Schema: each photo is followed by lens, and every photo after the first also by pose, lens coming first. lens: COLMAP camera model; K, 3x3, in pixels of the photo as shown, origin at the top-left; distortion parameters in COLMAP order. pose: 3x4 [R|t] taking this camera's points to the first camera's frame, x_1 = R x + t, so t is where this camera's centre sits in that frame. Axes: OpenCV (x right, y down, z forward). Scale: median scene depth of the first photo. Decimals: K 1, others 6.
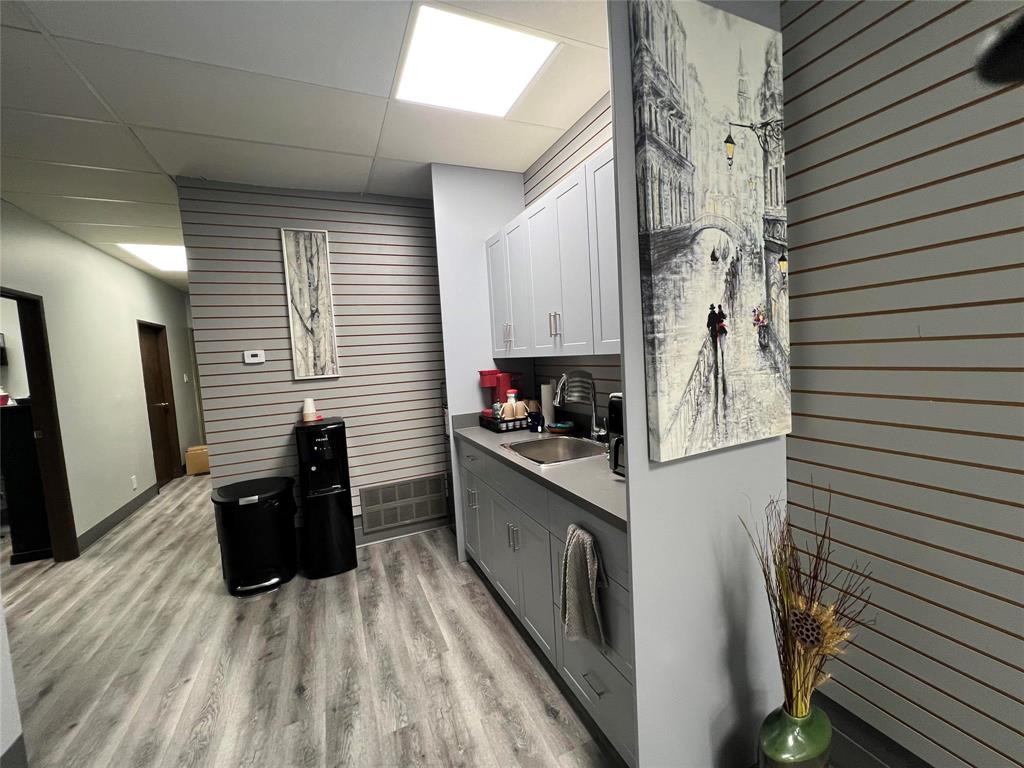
lens RADIAL K [[409.4, 0, 508.0], [0, 409.4, 378.9], [0, 0, 1]] dist [-0.001344, -0.000328]
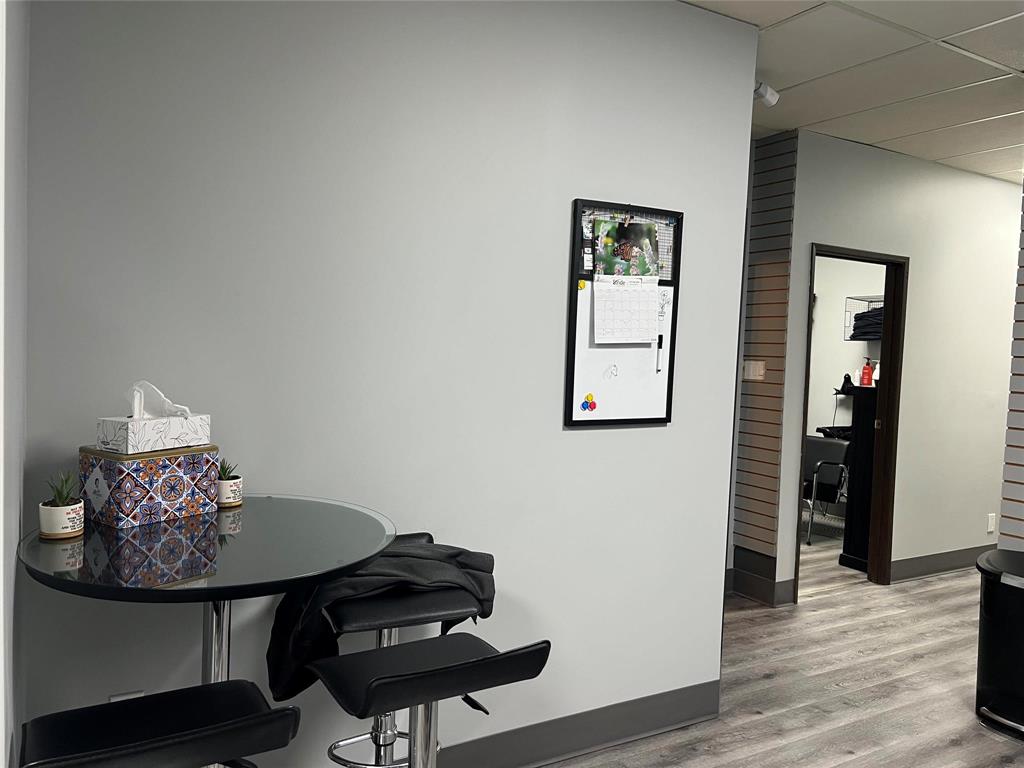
lens RADIAL K [[765.2, 0, 511.5], [0, 765.2, 388.1], [0, 0, 1]] dist [0.051324, -0.054635]
pose [[0.107201, 0.121664, -0.986765, 0.363924], [-0.103760, 0.988434, 0.110597, -0.039597], [0.988808, 0.090531, 0.118585, 0.069830]]
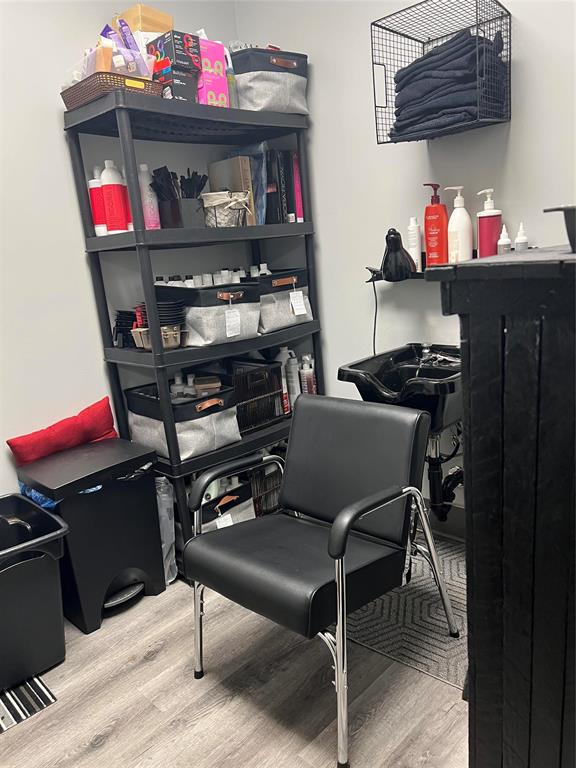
lens RADIAL K [[573.9, 0, 289.3], [0, 573.9, 383.6], [0, 0, 1]] dist [0.051324, -0.054635]
pose [[0.365036, 0.258583, -0.894362, -0.899763], [0.004109, 0.960197, 0.279295, 0.036398], [0.930984, -0.105628, 0.349444, 0.791031]]
